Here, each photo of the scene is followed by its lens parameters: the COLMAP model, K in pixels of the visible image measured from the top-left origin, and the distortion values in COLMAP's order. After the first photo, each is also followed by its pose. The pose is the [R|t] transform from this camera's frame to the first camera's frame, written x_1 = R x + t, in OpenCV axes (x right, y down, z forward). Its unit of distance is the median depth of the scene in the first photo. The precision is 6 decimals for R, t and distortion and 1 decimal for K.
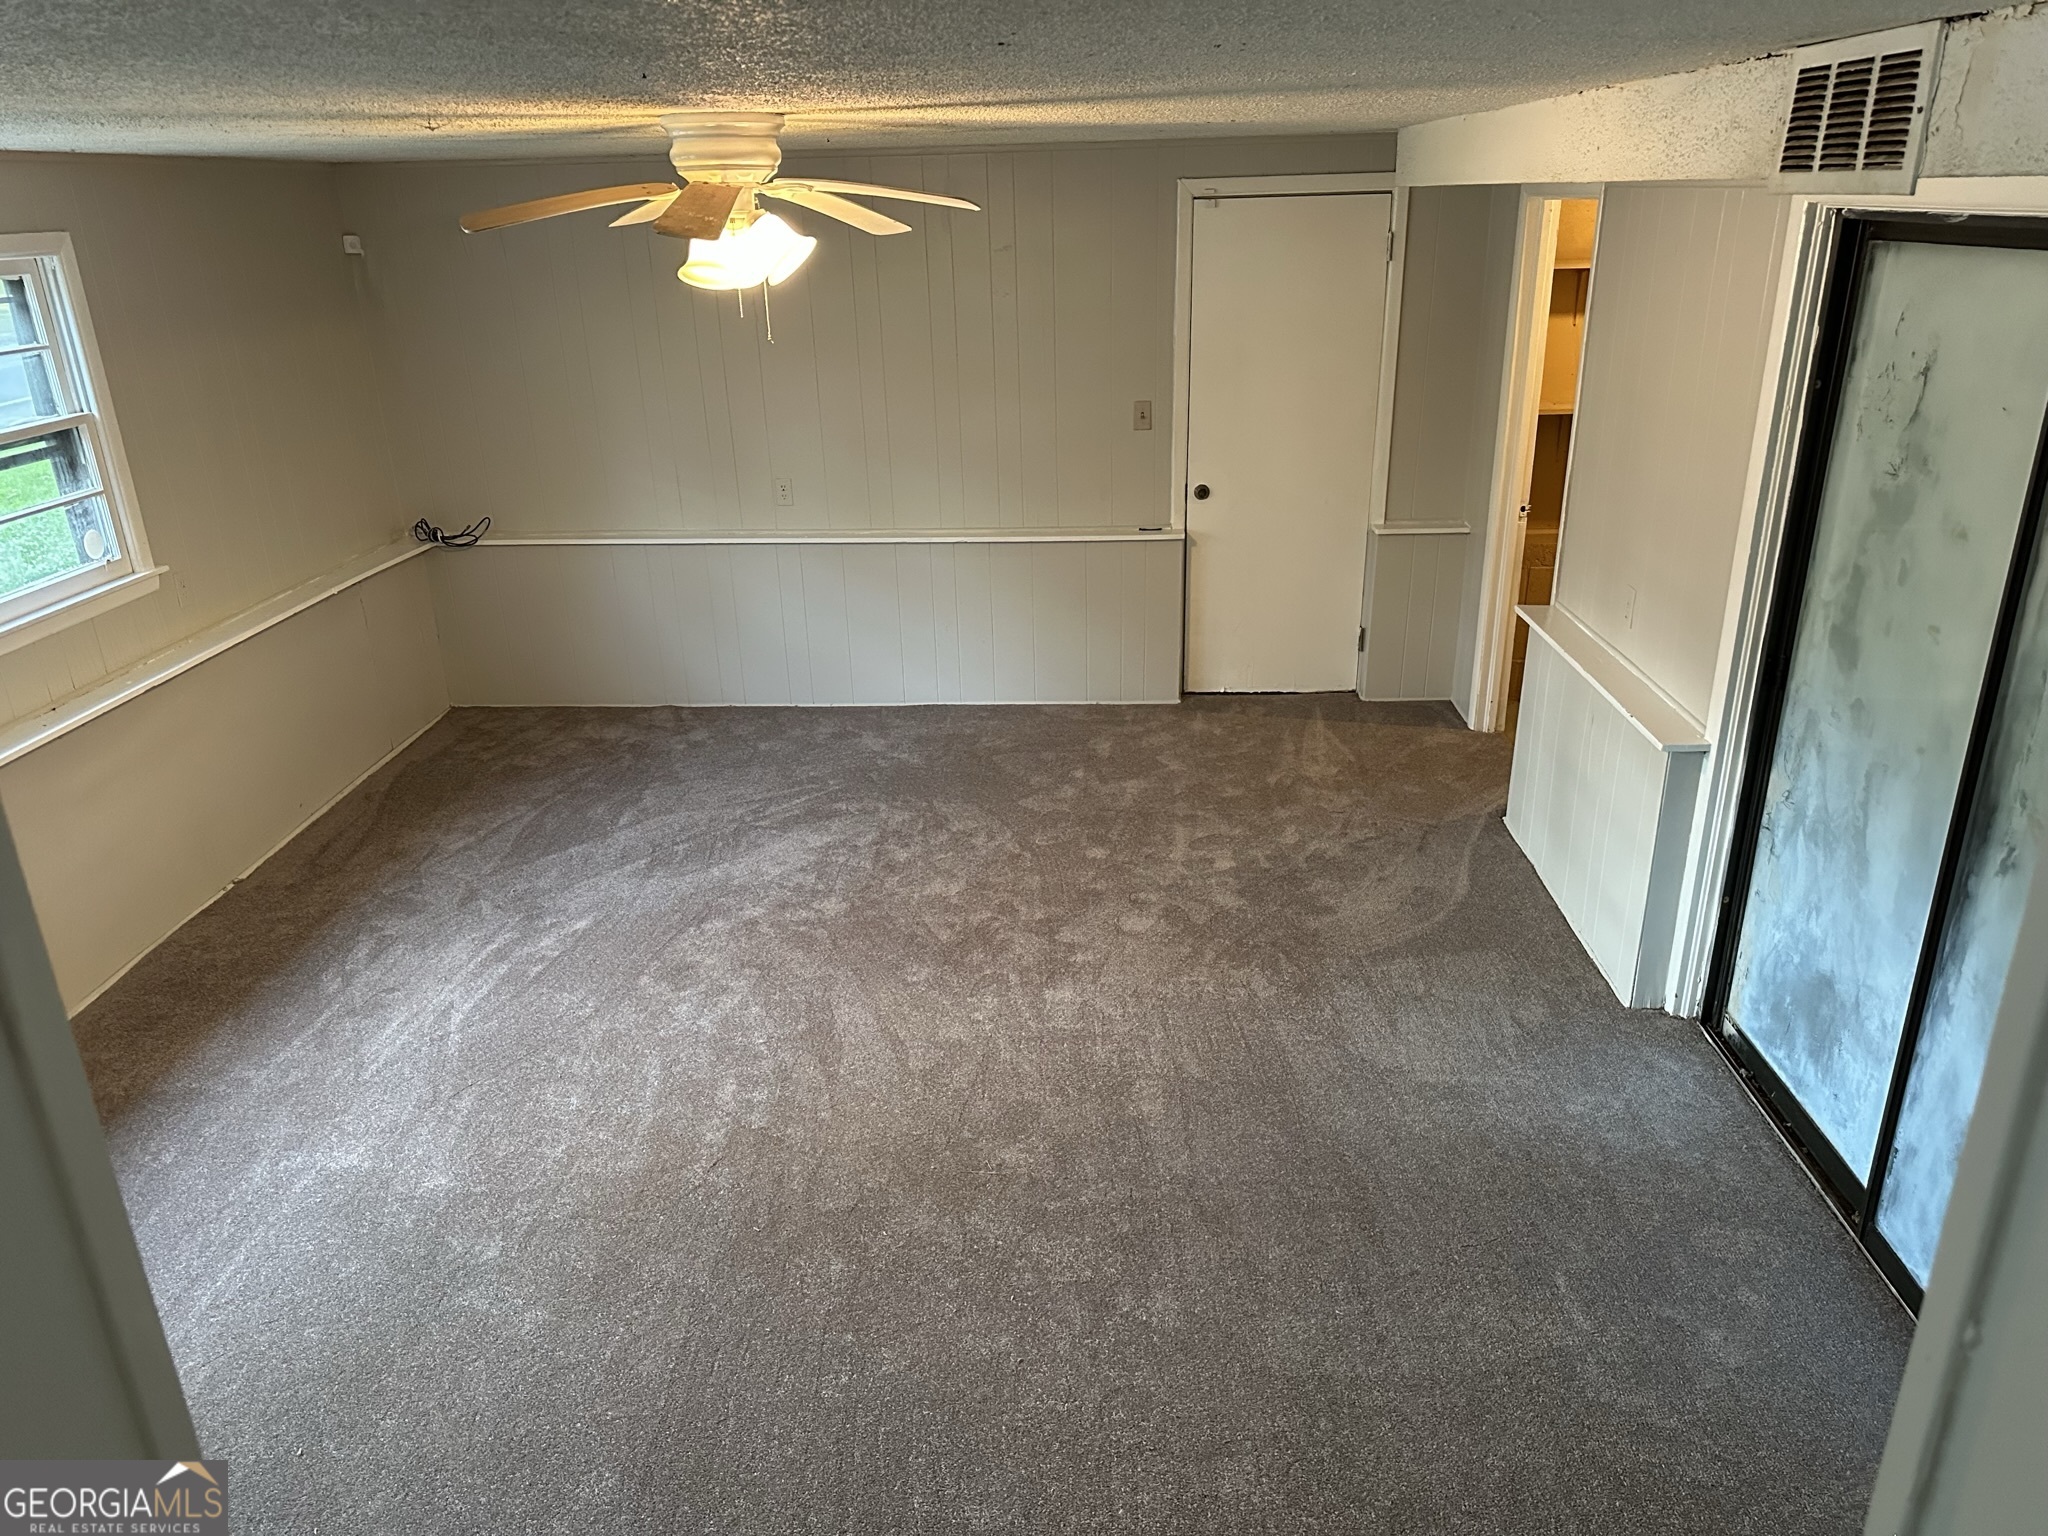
lens RADIAL K [[1438.3, 0, 1025.1], [0, 1438.3, 790.8], [0, 0, 1]] dist [0.169370, -0.274079]
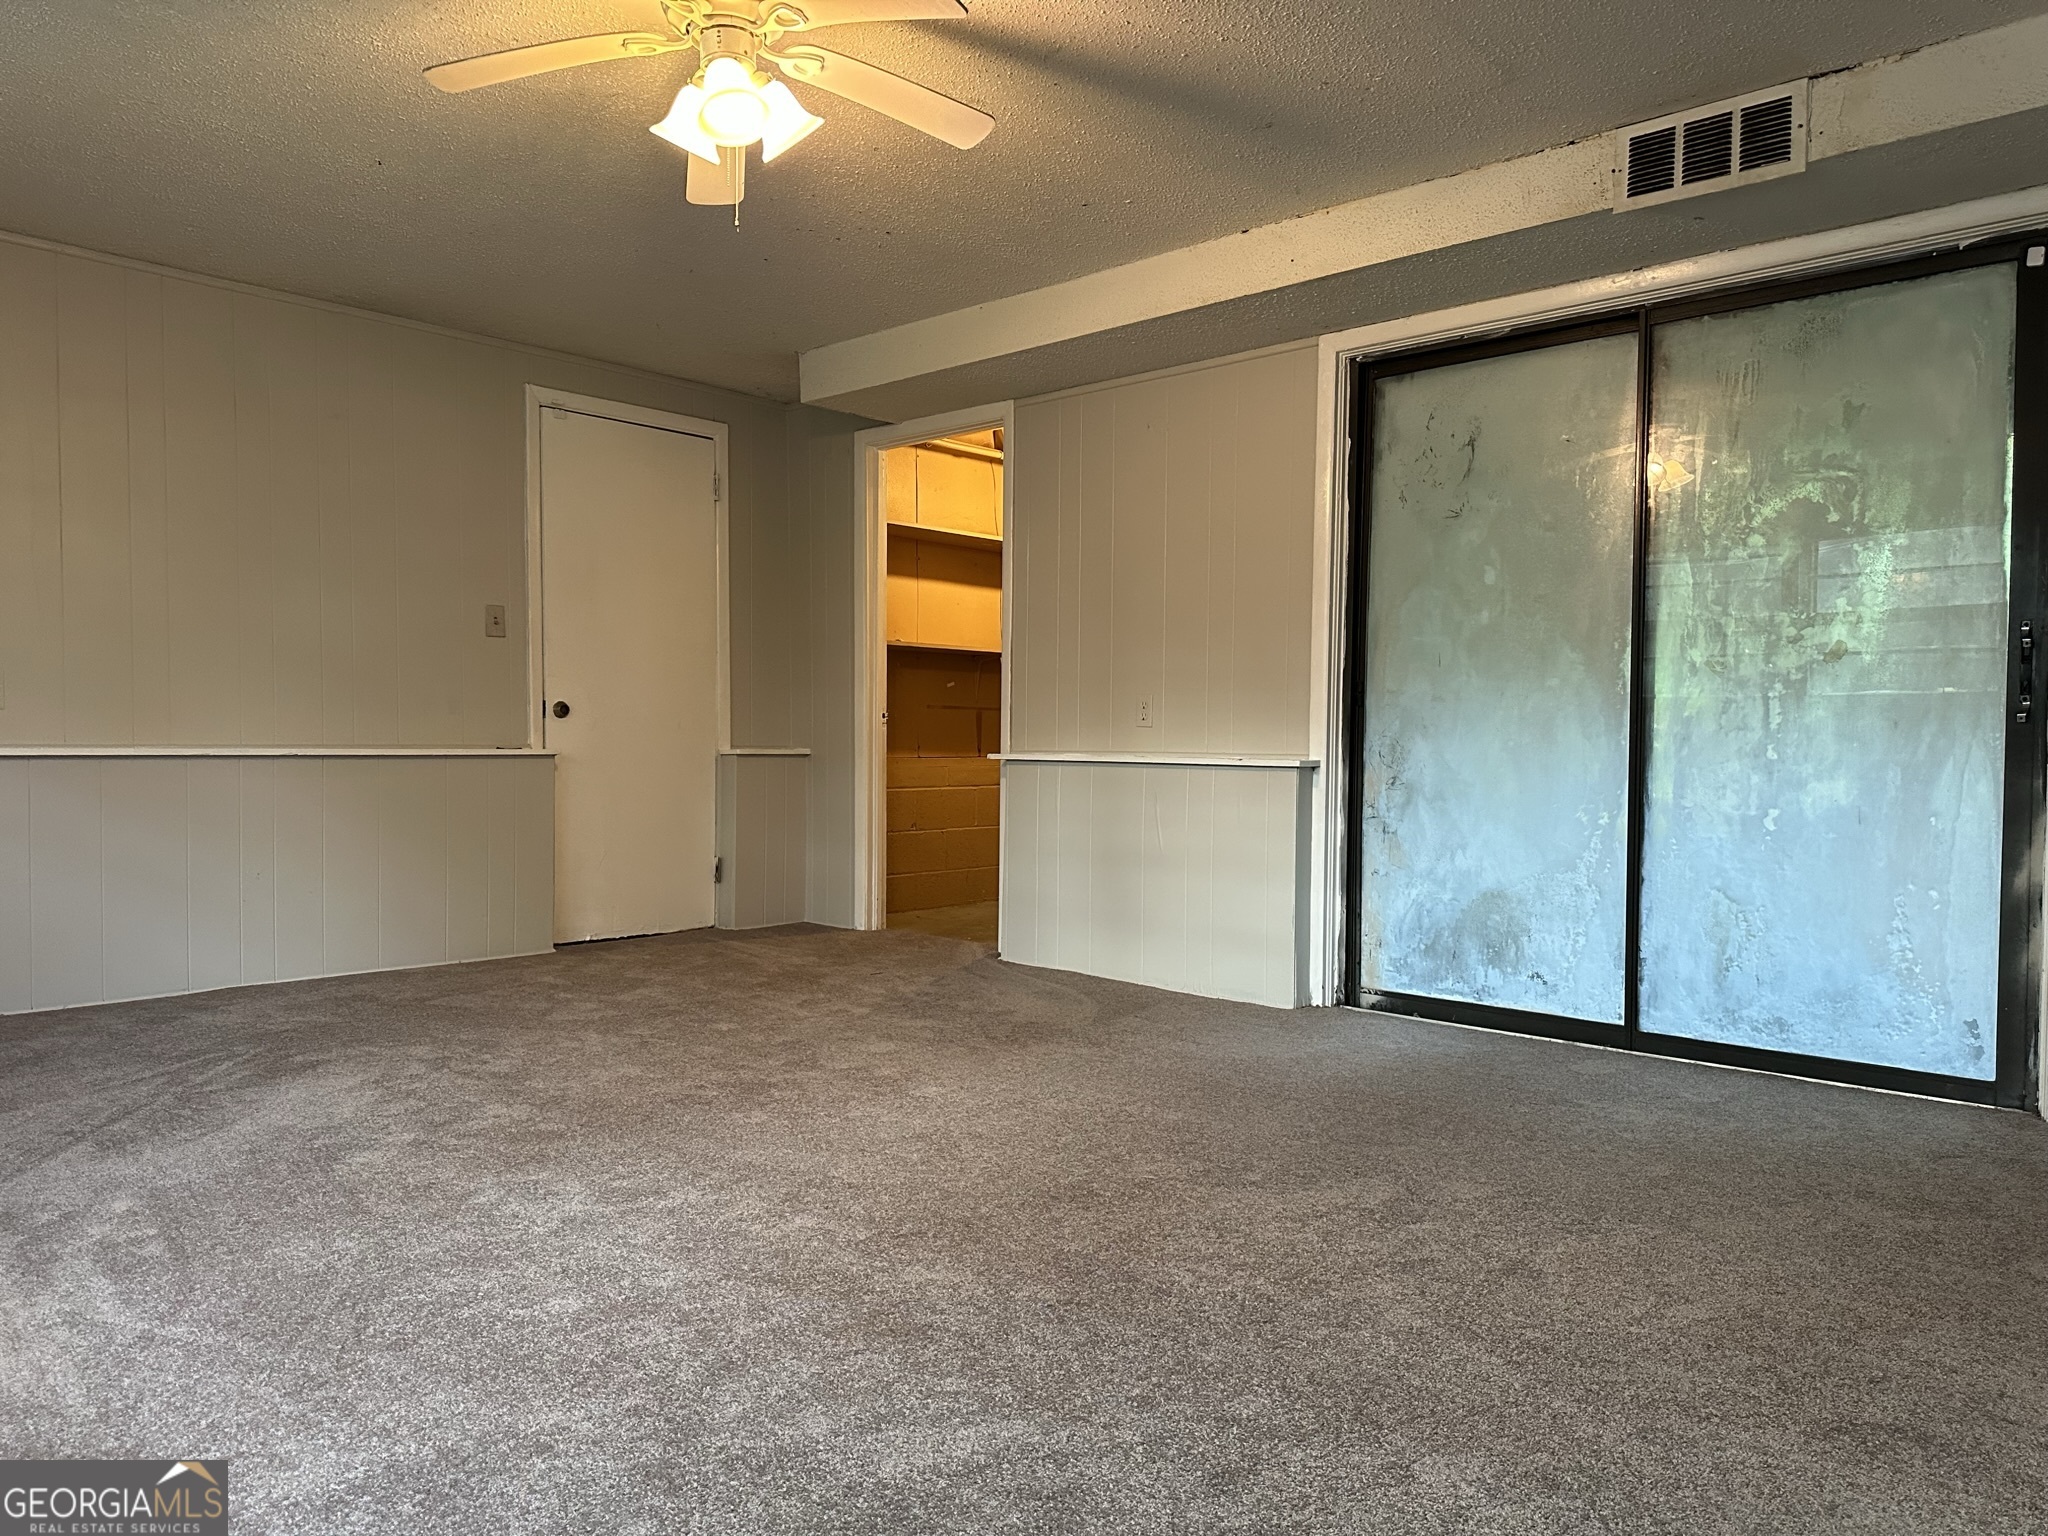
lens RADIAL K [[1439.6, 0, 1031.1], [0, 1439.6, 778.3], [0, 0, 1]] dist [0.159441, -0.295254]
pose [[0.637043, 0.008369, 0.770782, -0.513242], [0.270827, 0.933760, -0.233975, 0.163308], [-0.721684, 0.357801, 0.592579, 0.359802]]
